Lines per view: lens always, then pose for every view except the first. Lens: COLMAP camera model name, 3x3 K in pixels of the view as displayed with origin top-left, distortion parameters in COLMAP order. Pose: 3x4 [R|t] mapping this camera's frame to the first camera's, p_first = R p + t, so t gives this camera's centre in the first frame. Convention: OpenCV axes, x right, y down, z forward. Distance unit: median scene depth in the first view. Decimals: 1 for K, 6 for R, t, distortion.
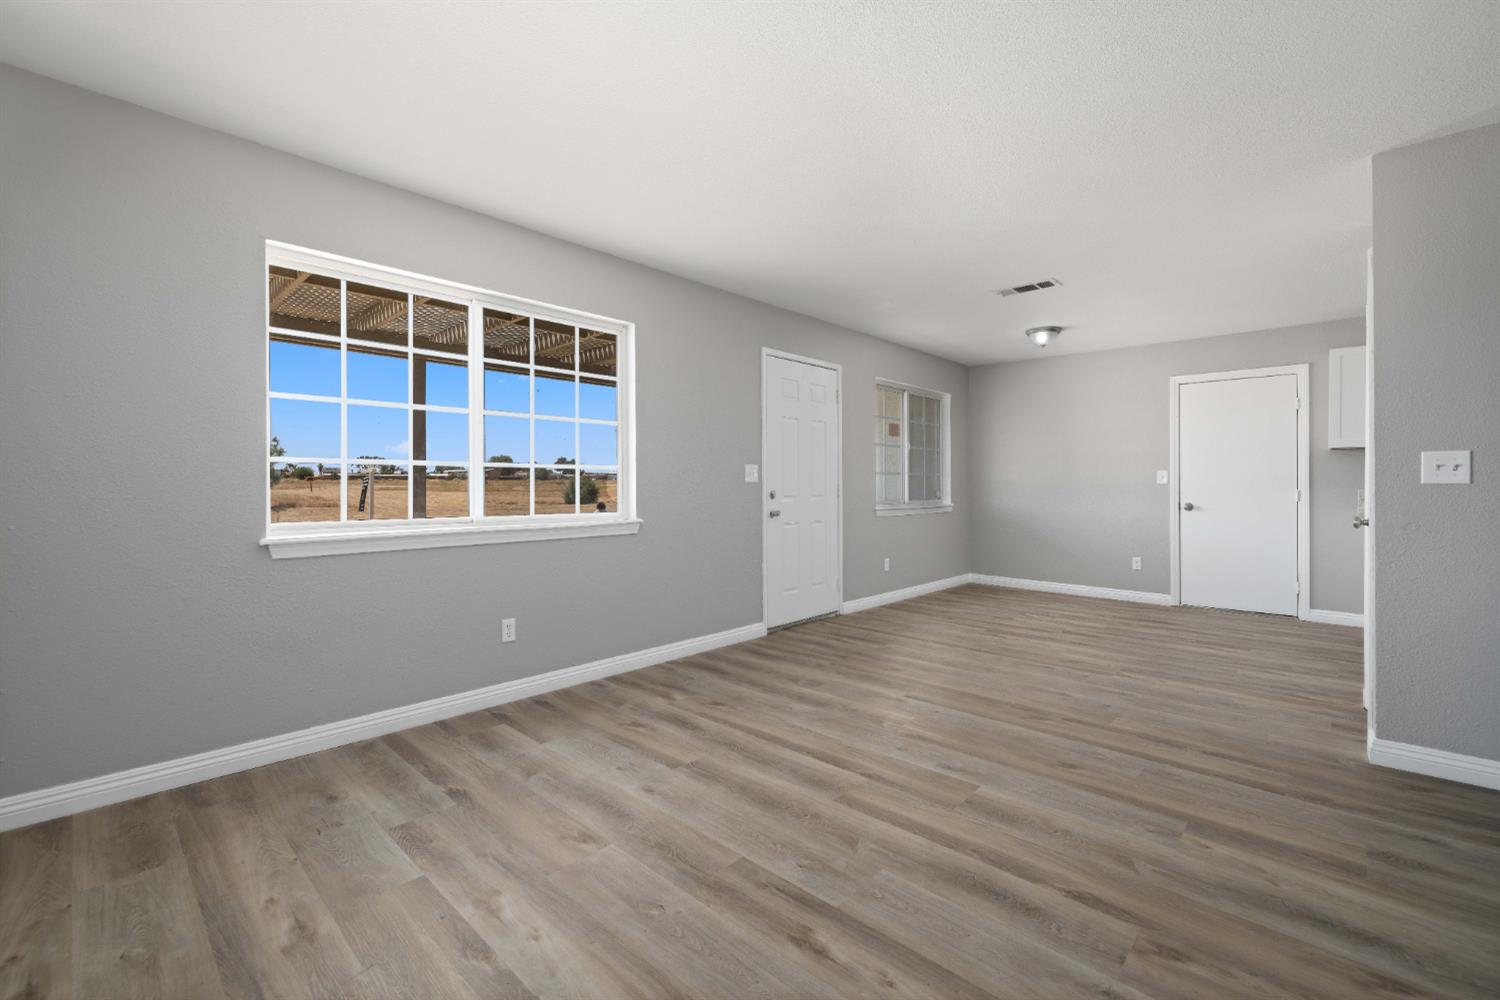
lens RADIAL K [[635.1, 0, 742.8], [0, 635.1, 483.4], [0, 0, 1]] dist [0.000572, 0.000524]
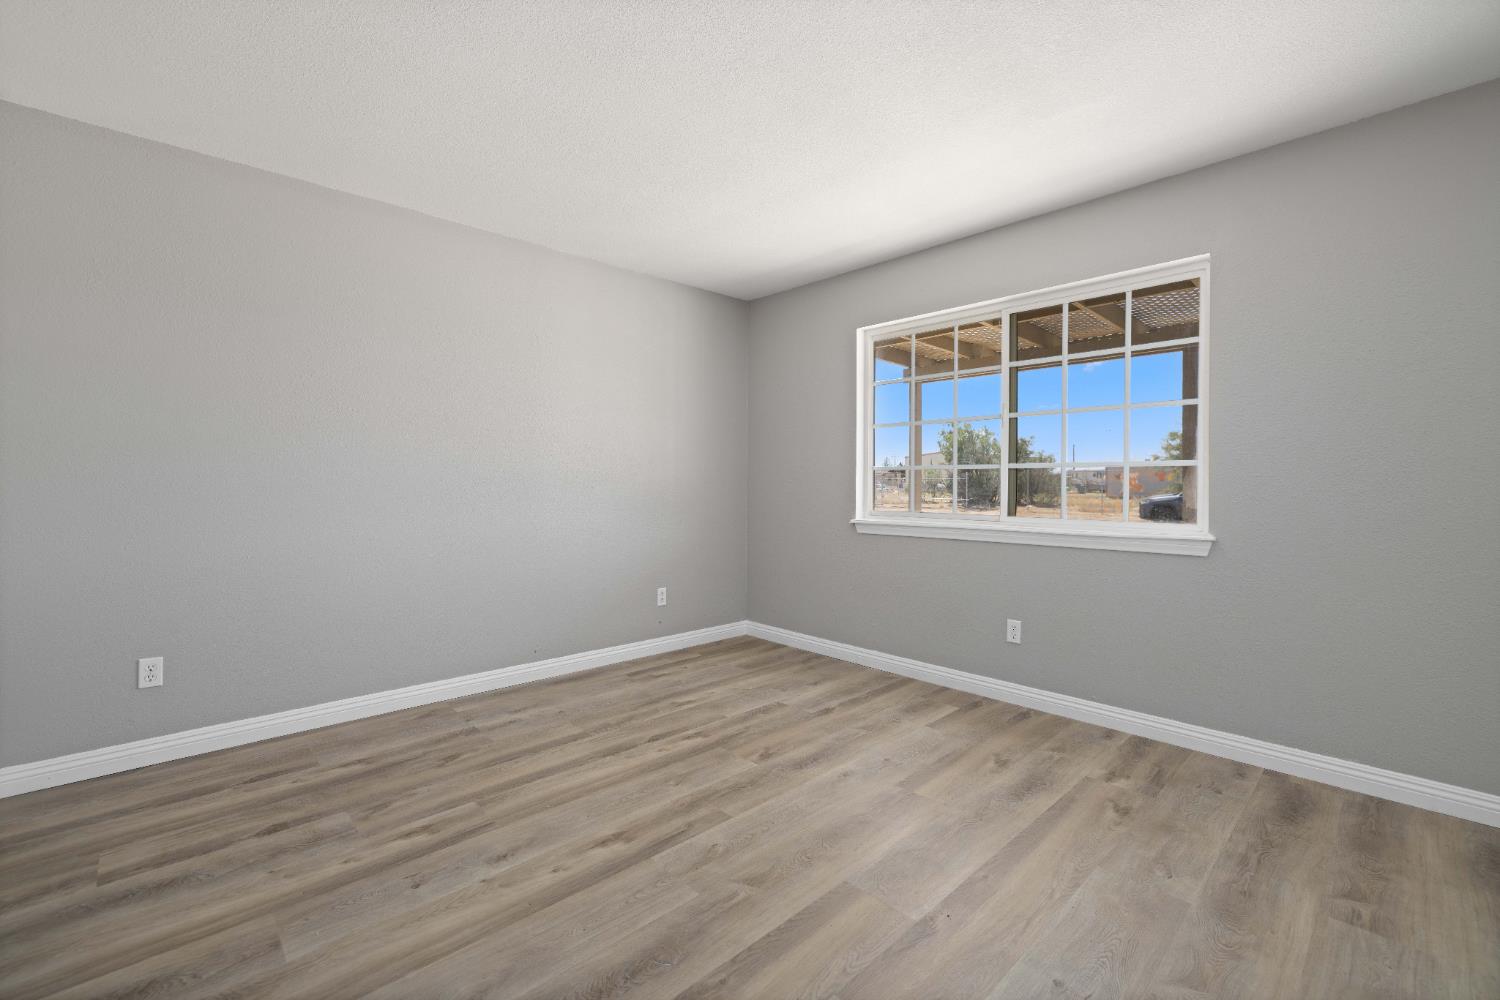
lens RADIAL K [[635.1, 0, 742.8], [0, 635.1, 483.4], [0, 0, 1]] dist [0.000572, 0.000524]
pose [[-0.057270, -0.004203, -0.998350, 0.880921], [-0.002334, 0.999989, -0.004076, 0.005258], [0.998356, 0.002097, -0.057280, 0.853677]]
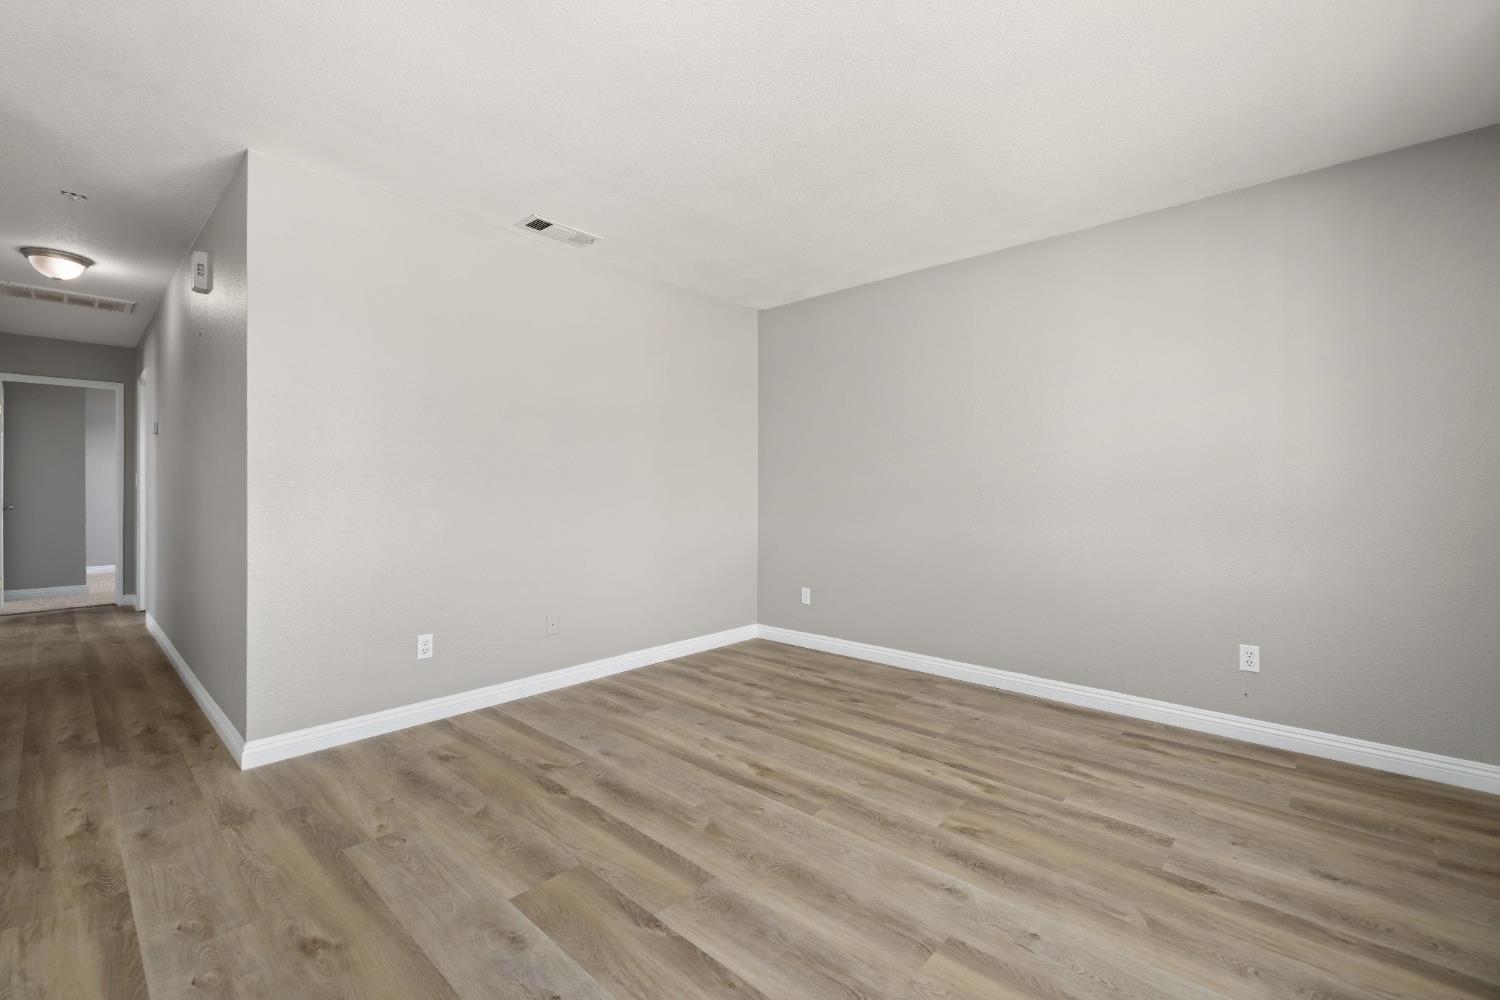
lens RADIAL K [[635.1, 0, 742.8], [0, 635.1, 483.4], [0, 0, 1]] dist [0.000572, 0.000524]
pose [[-0.999868, -0.005164, -0.015376, 0.114650], [-0.004987, 0.999921, -0.011548, 0.003292], [0.015435, -0.011470, -0.999815, 1.697591]]
